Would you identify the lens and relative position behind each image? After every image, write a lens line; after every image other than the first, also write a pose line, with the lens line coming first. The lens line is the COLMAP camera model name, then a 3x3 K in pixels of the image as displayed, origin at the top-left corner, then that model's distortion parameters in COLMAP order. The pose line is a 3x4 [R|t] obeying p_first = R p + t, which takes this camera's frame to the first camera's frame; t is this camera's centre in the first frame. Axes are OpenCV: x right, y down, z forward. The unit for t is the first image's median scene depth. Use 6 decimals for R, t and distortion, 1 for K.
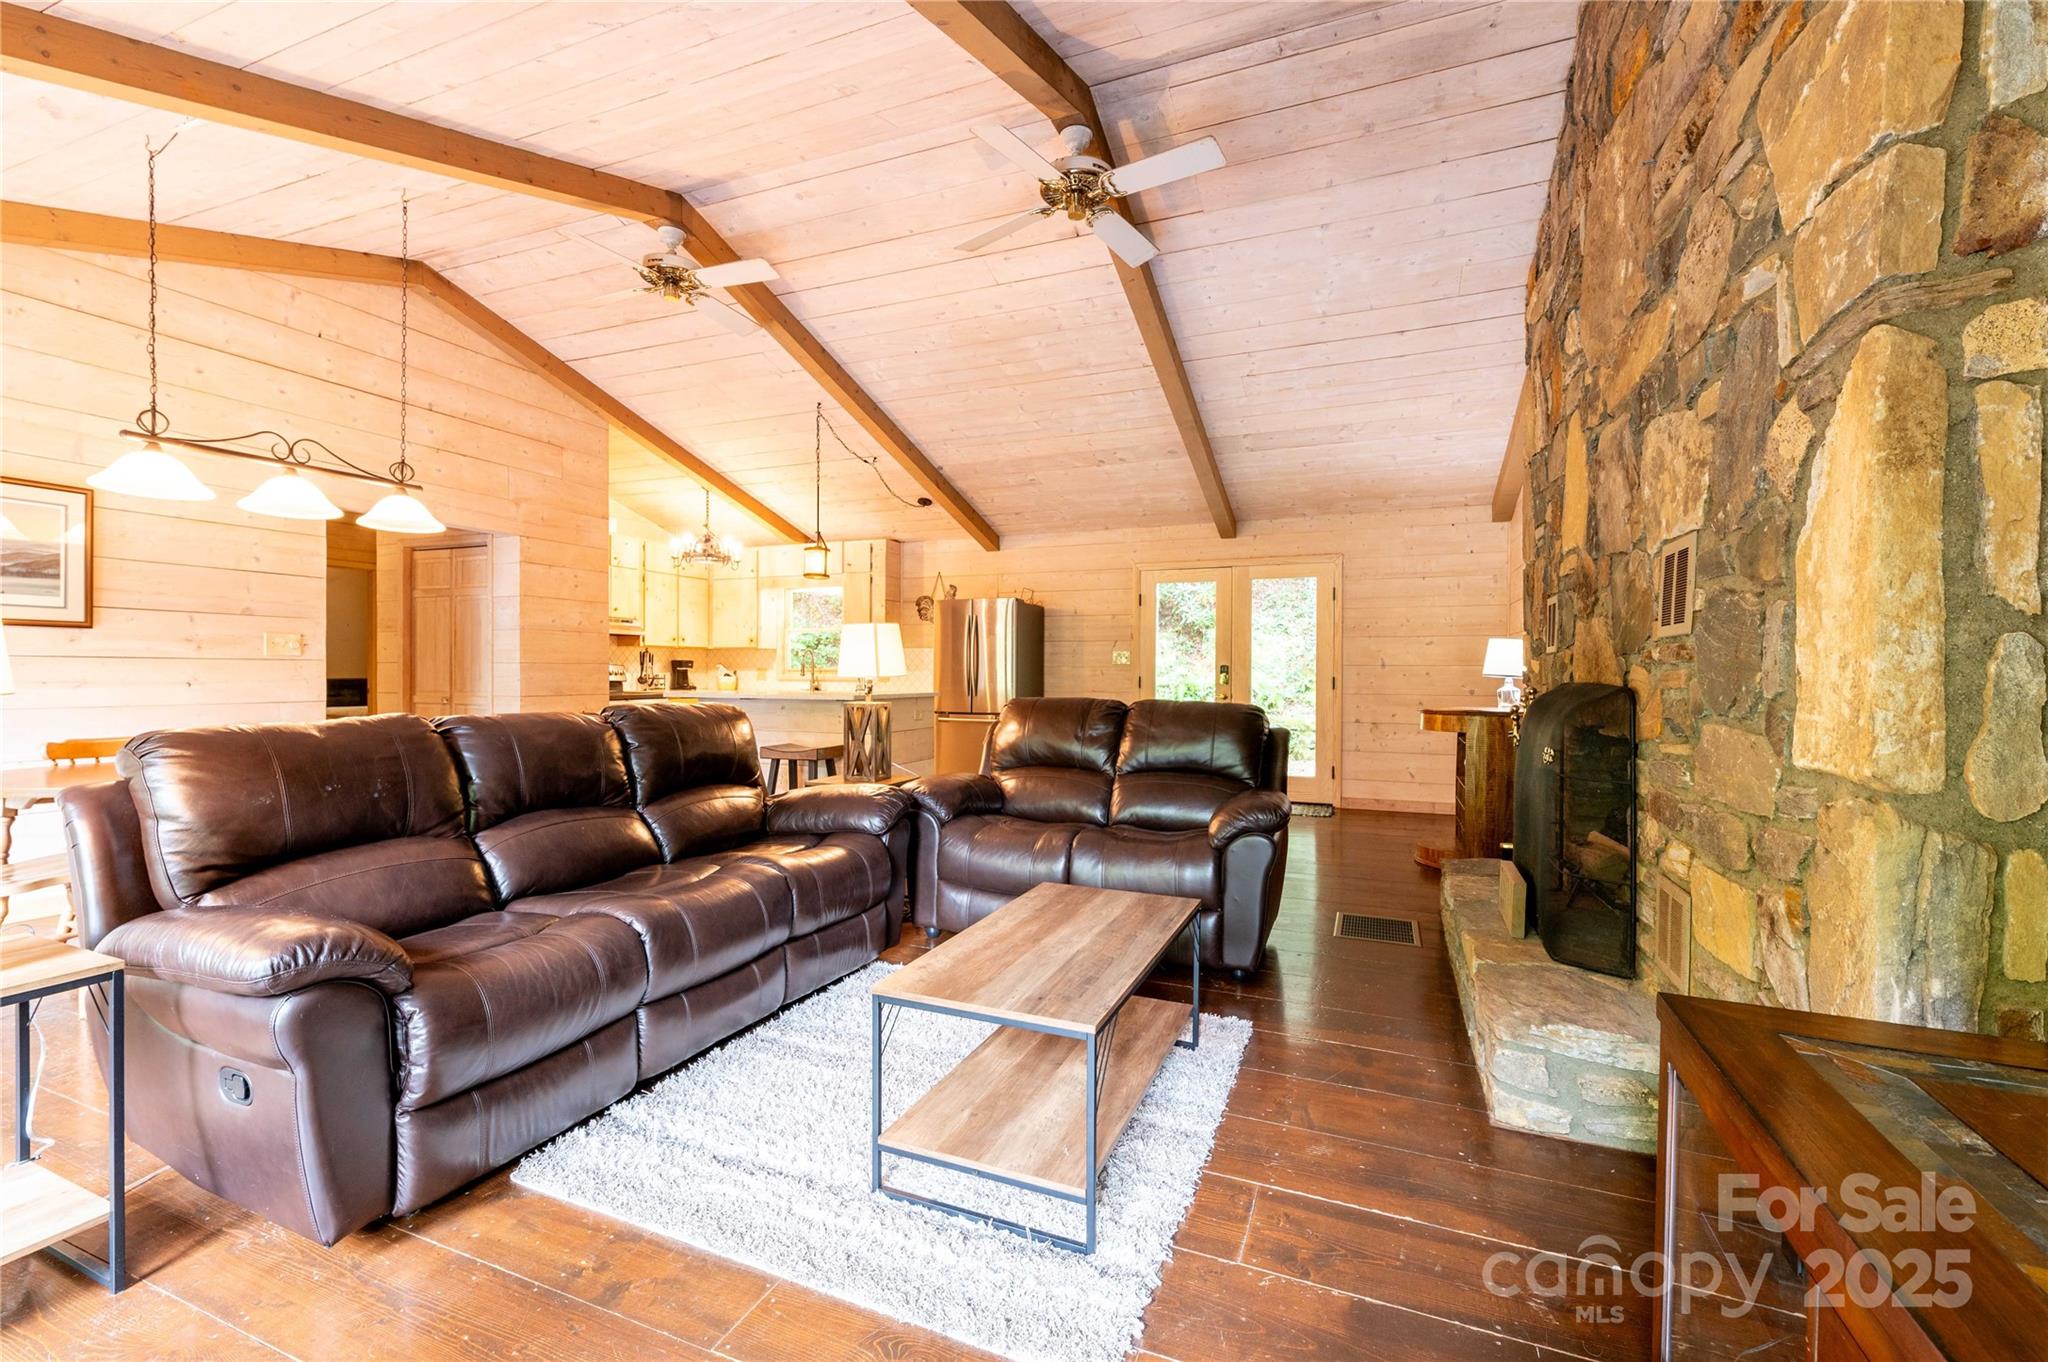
lens RADIAL K [[875.1, 0, 1015.4], [0, 875.1, 678.8], [0, 0, 1]] dist [0.004031, -0.001066]
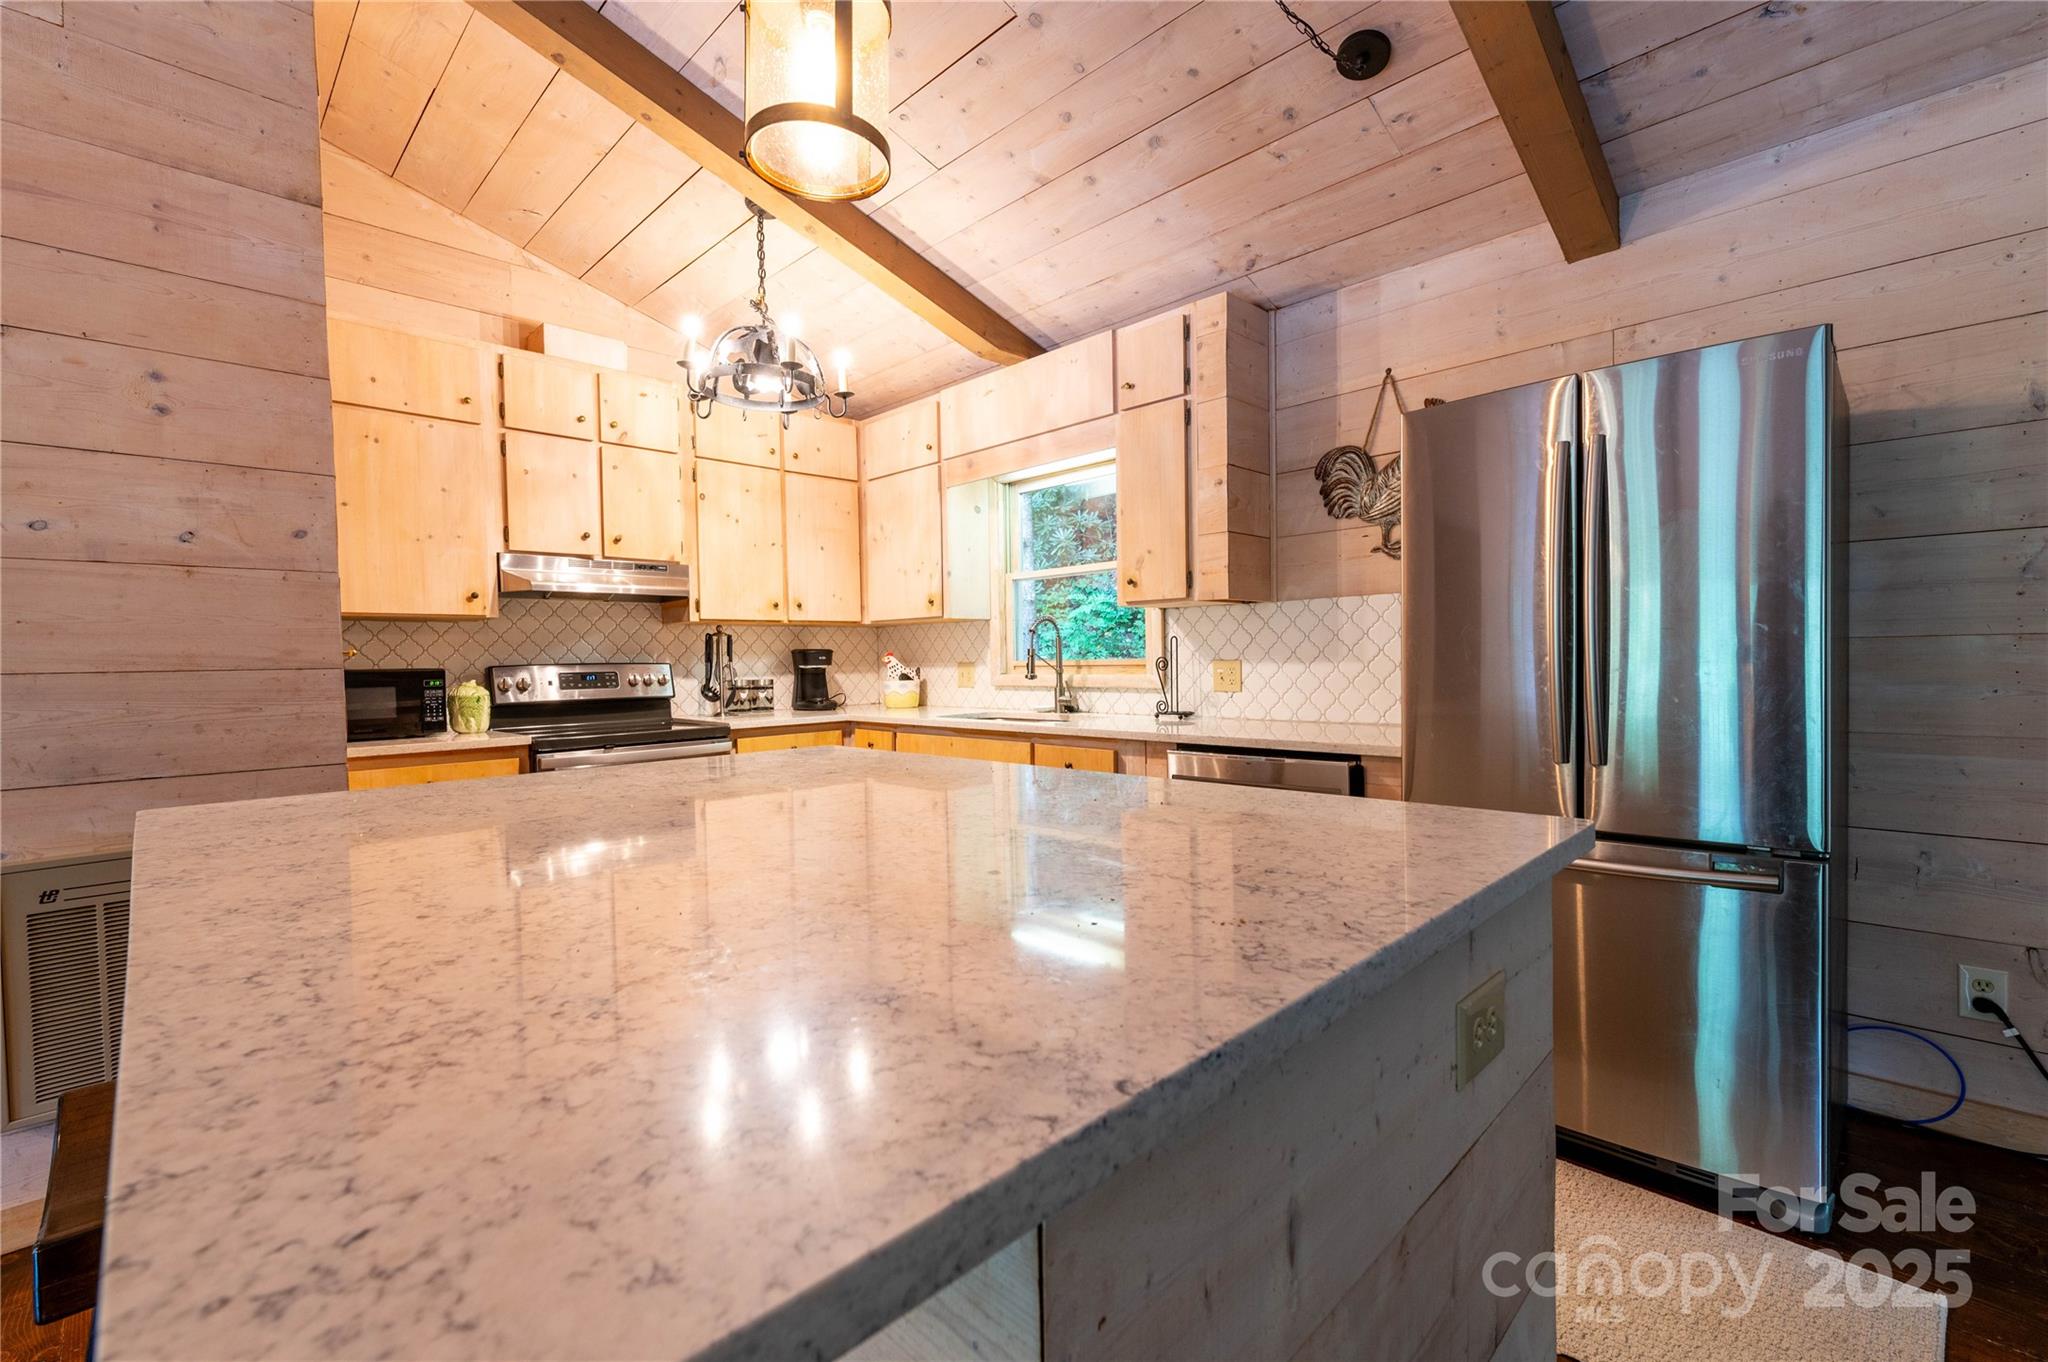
lens RADIAL K [[875.1, 0, 1021.3], [0, 875.1, 679.4], [0, 0, 1]] dist [0.004031, -0.001066]
pose [[0.924650, -0.013115, -0.380593, -0.165007], [0.020587, 0.999667, 0.015567, -0.018490], [0.380262, -0.022229, 0.924612, 1.144378]]
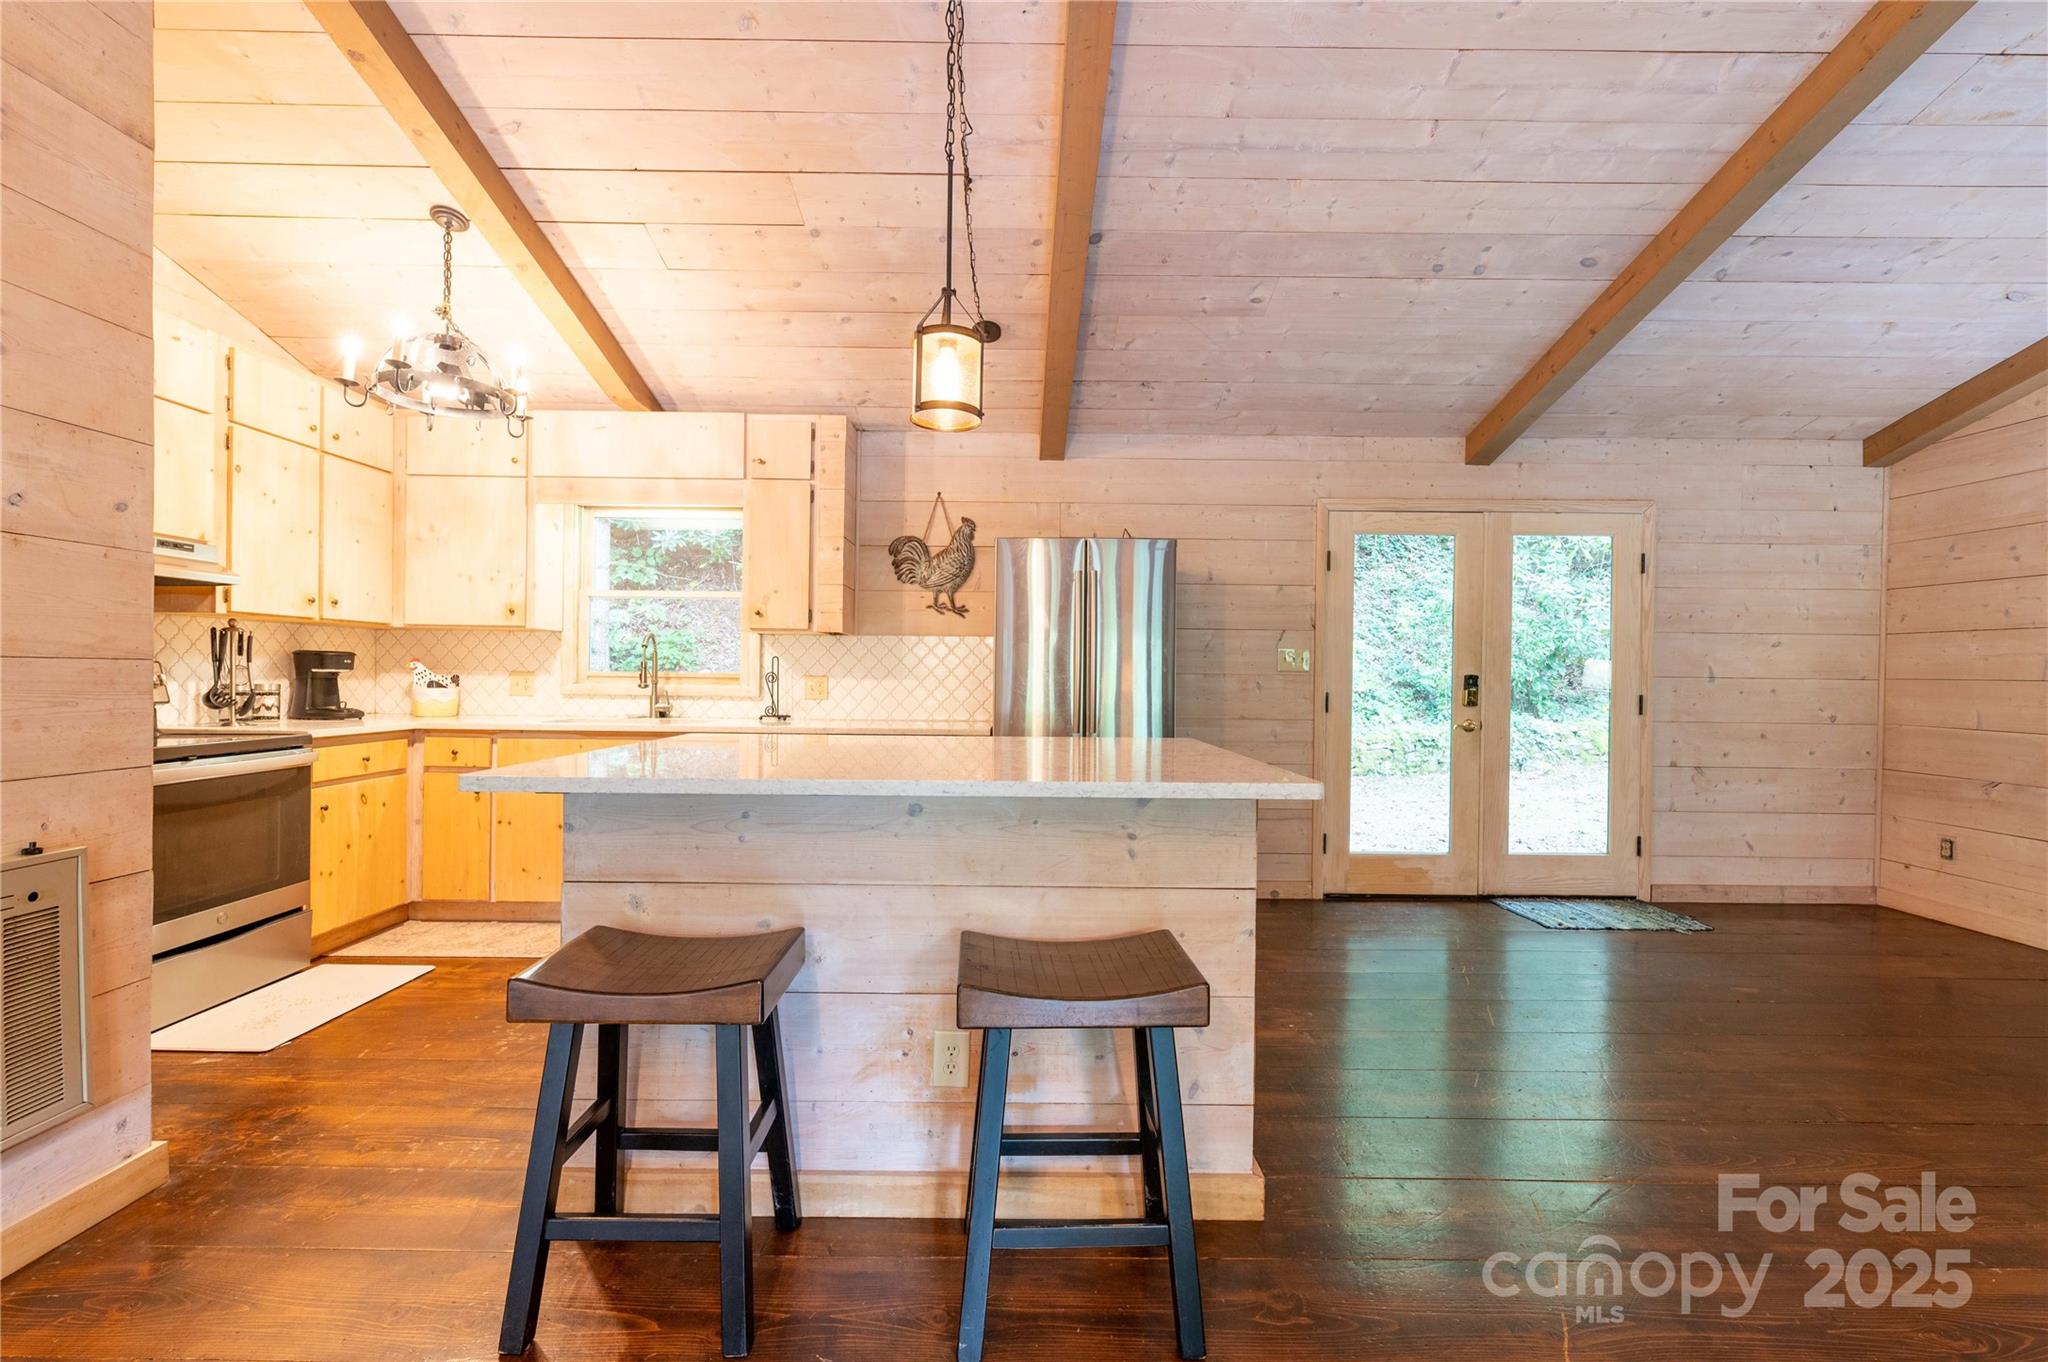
lens RADIAL K [[875.1, 0, 1016.9], [0, 875.1, 678.9], [0, 0, 1]] dist [0.004031, -0.001066]
pose [[0.920828, 0.004400, 0.389944, -0.452602], [-0.004688, 0.999989, -0.000212, -0.017278], [-0.389941, -0.001633, 0.920838, 0.898762]]
